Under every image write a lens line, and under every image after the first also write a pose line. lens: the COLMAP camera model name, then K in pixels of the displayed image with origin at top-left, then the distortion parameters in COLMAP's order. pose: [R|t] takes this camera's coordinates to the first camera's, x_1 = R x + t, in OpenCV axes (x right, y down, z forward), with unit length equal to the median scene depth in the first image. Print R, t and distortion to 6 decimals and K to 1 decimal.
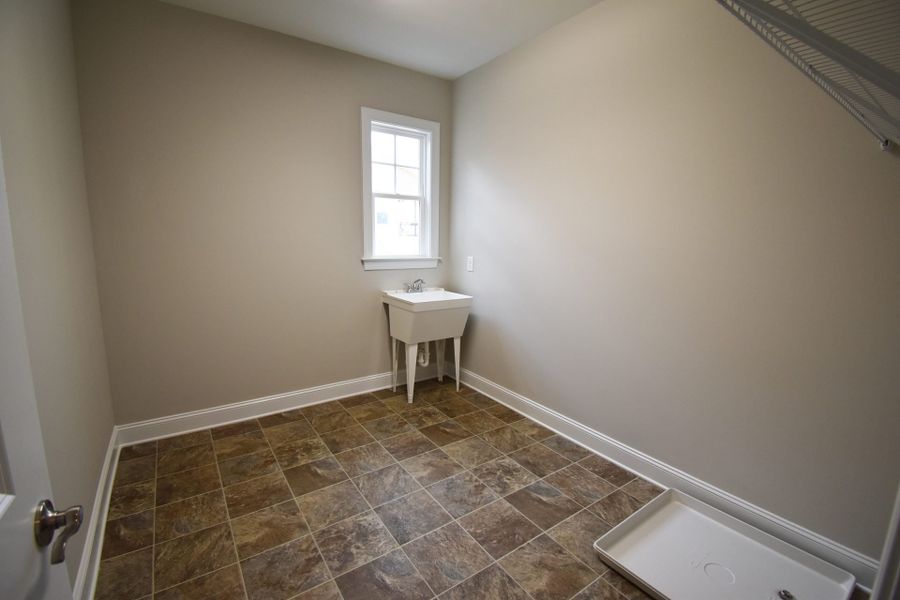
lens RADIAL K [[393.4, 0, 449.5], [0, 393.4, 298.6], [0, 0, 1]] dist [-0.003592, -0.001298]
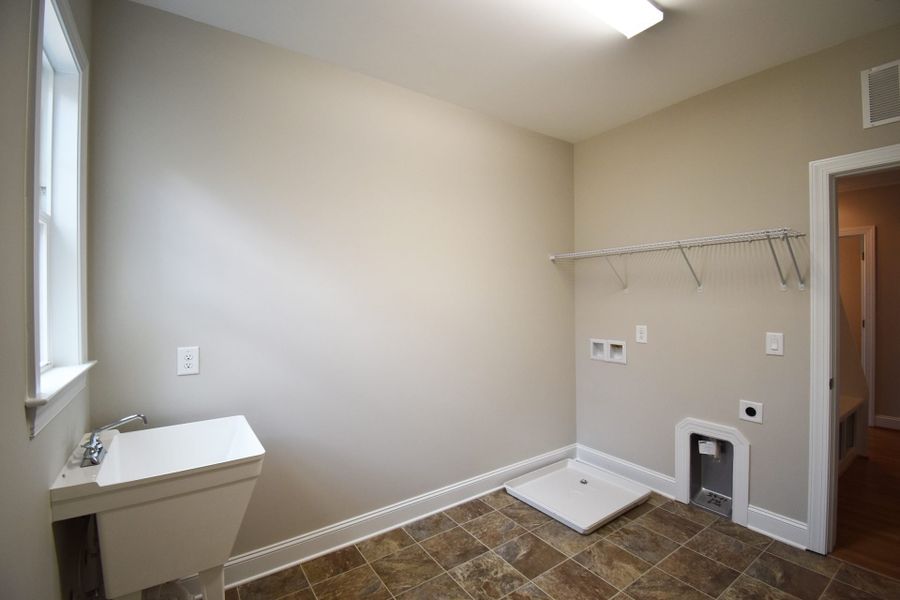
lens RADIAL K [[393.4, 0, 451.2], [0, 393.4, 303.3], [0, 0, 1]] dist [-0.003592, -0.001298]
pose [[-0.004907, -0.023655, 0.999708, -0.682521], [0.159255, 0.986942, 0.024134, -0.175084], [-0.987225, 0.159327, -0.001076, 0.936292]]
